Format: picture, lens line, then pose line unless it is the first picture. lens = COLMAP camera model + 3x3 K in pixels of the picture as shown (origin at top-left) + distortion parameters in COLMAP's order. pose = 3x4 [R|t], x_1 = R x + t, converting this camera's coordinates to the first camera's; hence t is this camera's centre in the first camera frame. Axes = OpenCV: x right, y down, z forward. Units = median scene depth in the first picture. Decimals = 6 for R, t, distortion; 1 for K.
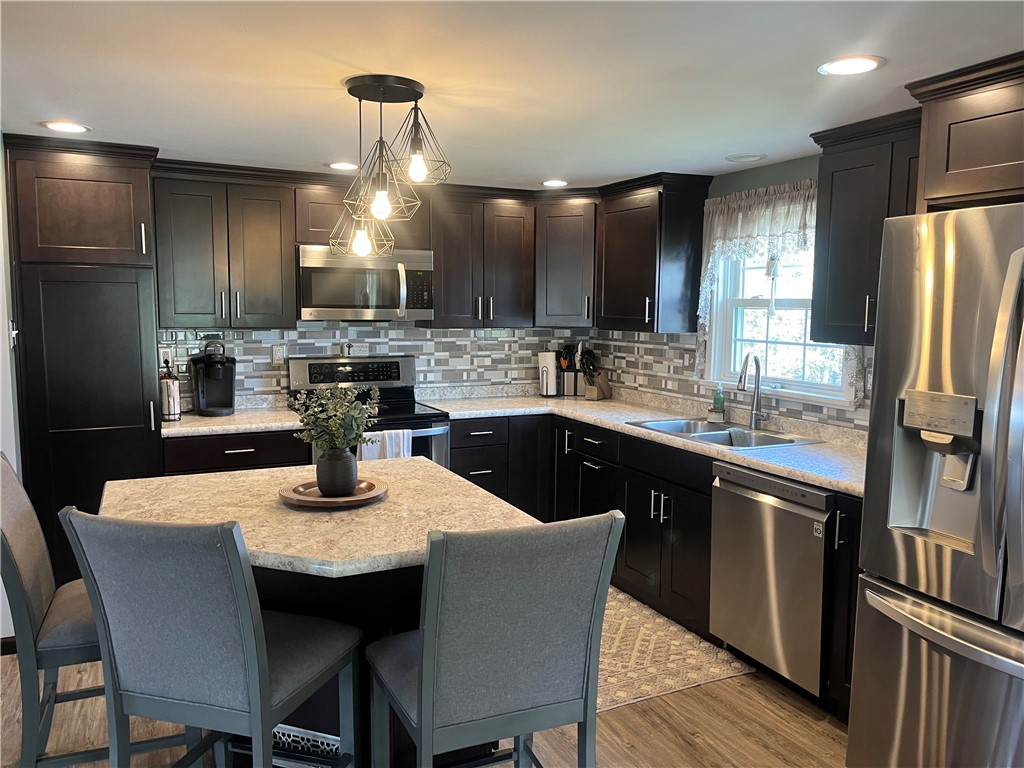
lens RADIAL K [[770.6, 0, 512.0], [0, 770.6, 384.0], [0, 0, 1]] dist [0.063127, -0.075990]
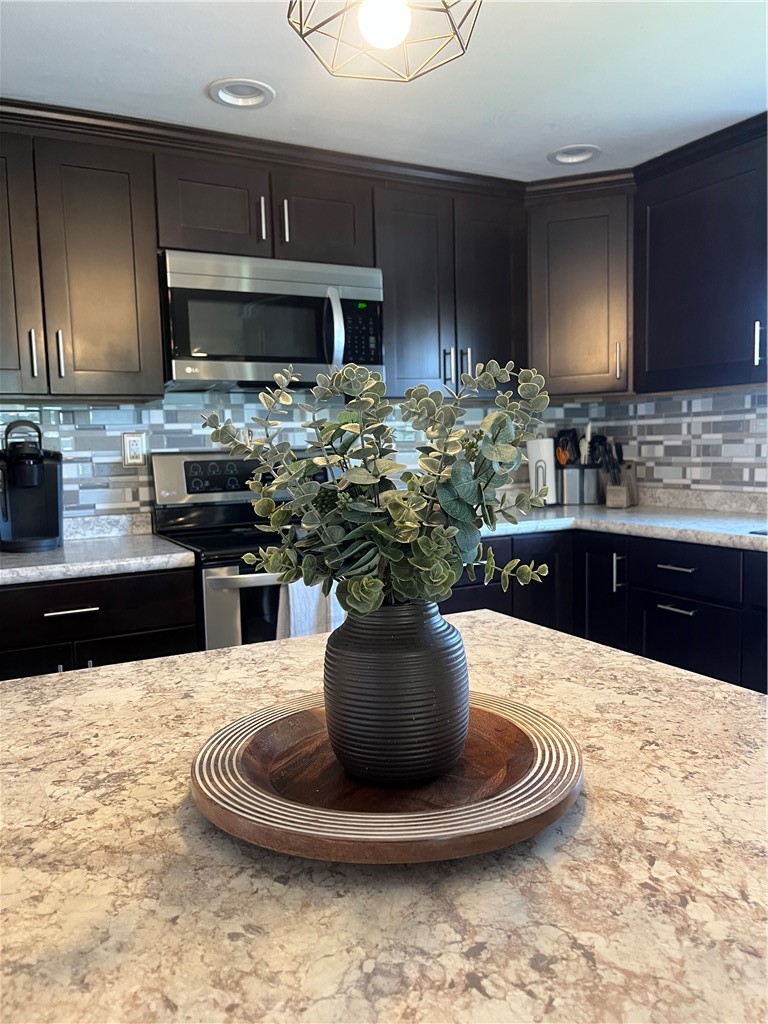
lens RADIAL K [[770.6, 0, 384.0], [0, 770.6, 512.0], [0, 0, 1]] dist [0.063127, -0.075990]
pose [[0.998711, -0.039830, 0.031464, -0.124869], [0.040334, 0.999065, -0.015548, 0.028936], [-0.030815, 0.016797, 0.999384, 0.381019]]
